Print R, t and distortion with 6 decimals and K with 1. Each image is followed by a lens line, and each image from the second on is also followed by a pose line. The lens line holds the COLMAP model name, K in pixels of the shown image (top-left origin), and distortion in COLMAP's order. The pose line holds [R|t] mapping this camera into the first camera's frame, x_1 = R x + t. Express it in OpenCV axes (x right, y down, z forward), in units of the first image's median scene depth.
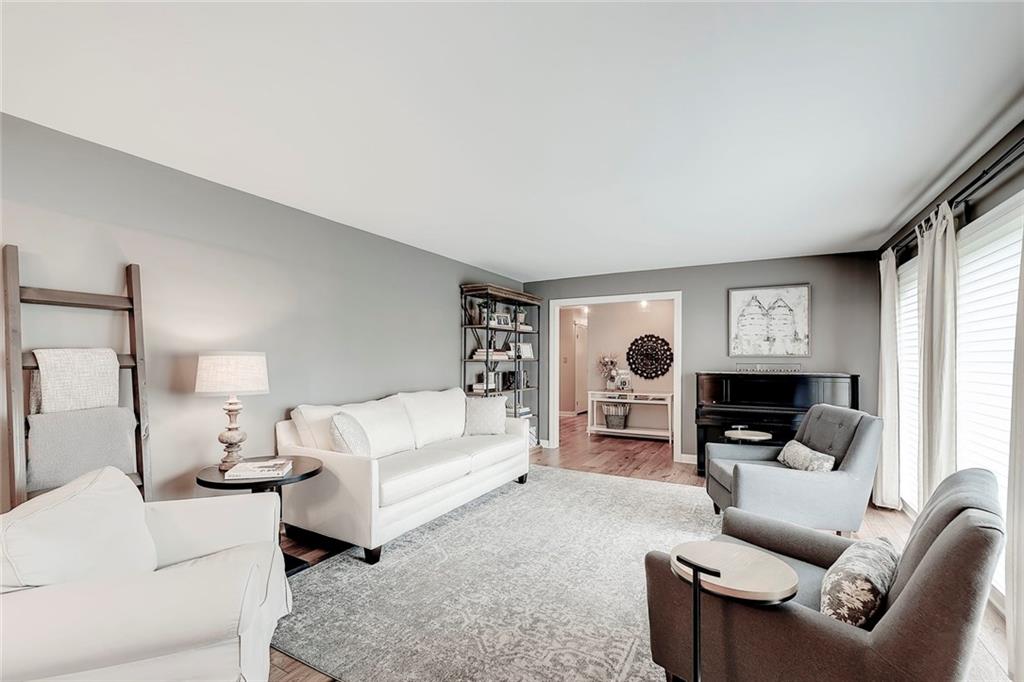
lens RADIAL K [[439.6, 0, 503.6], [0, 439.6, 354.9], [0, 0, 1]] dist [0.001096, -0.000301]
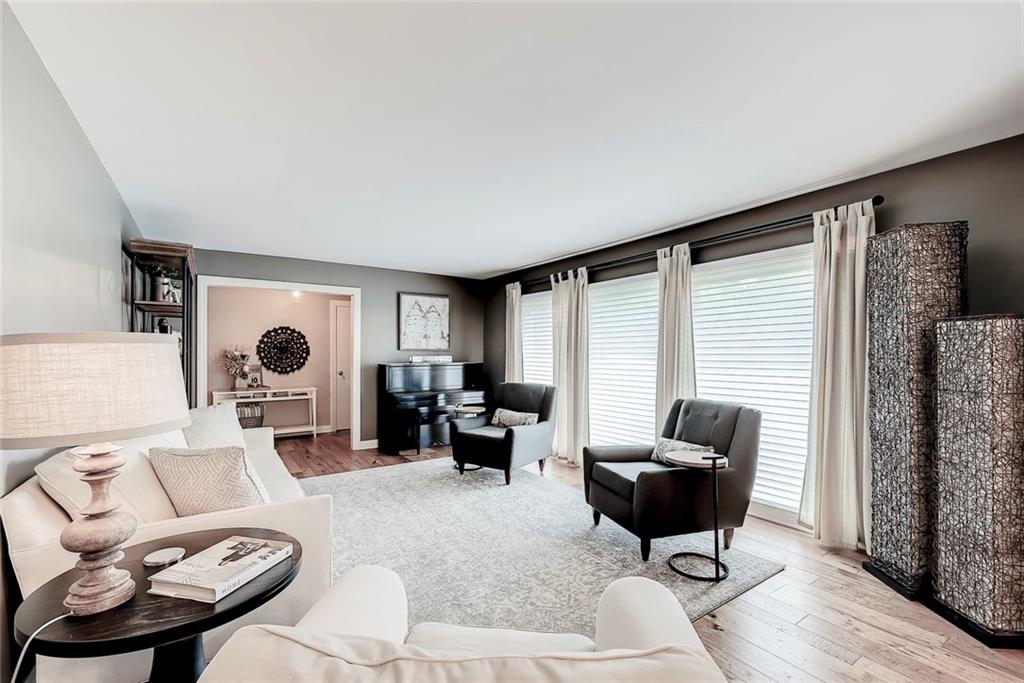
lens RADIAL K [[445.6, 0, 491.0], [0, 445.6, 356.0], [0, 0, 1]] dist [-0.001936, -0.000119]
pose [[0.455844, -0.007634, 0.890027, -0.321516], [-0.006434, 0.999909, 0.011872, 0.002627], [-0.890037, -0.011138, 0.455753, 0.179750]]
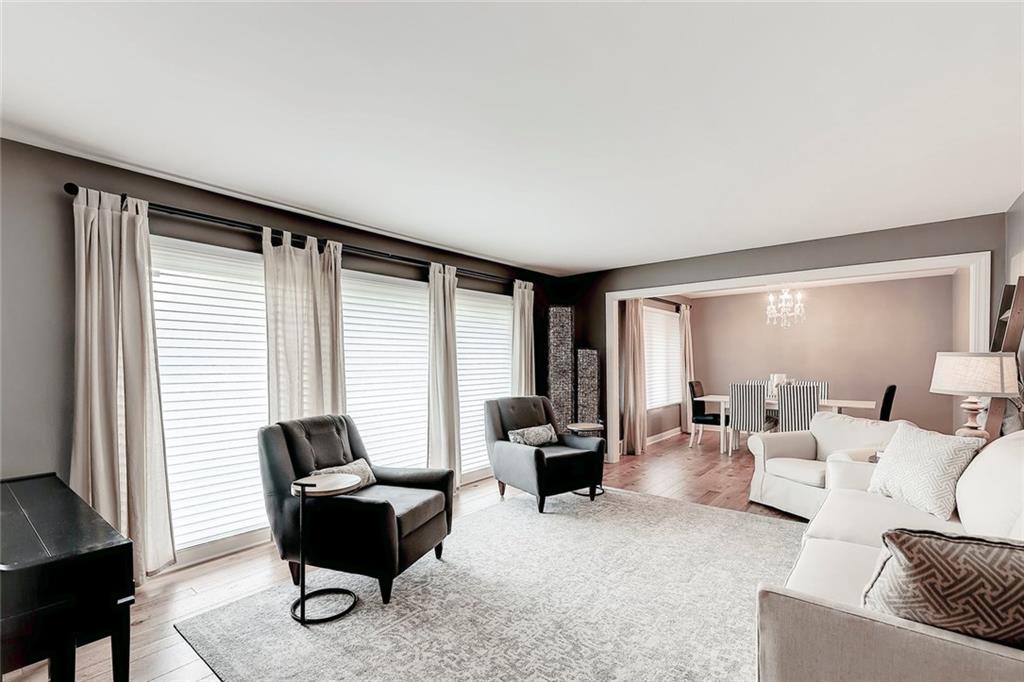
lens RADIAL K [[463.9, 0, 512.0], [0, 463.9, 341.0], [0, 0, 1]] dist [0.004225, 0.000399]
pose [[-0.989540, 0.009459, 0.143951, 0.107021], [0.002176, 0.998713, -0.050670, 0.008824], [-0.144245, -0.049827, -0.988287, 0.868616]]
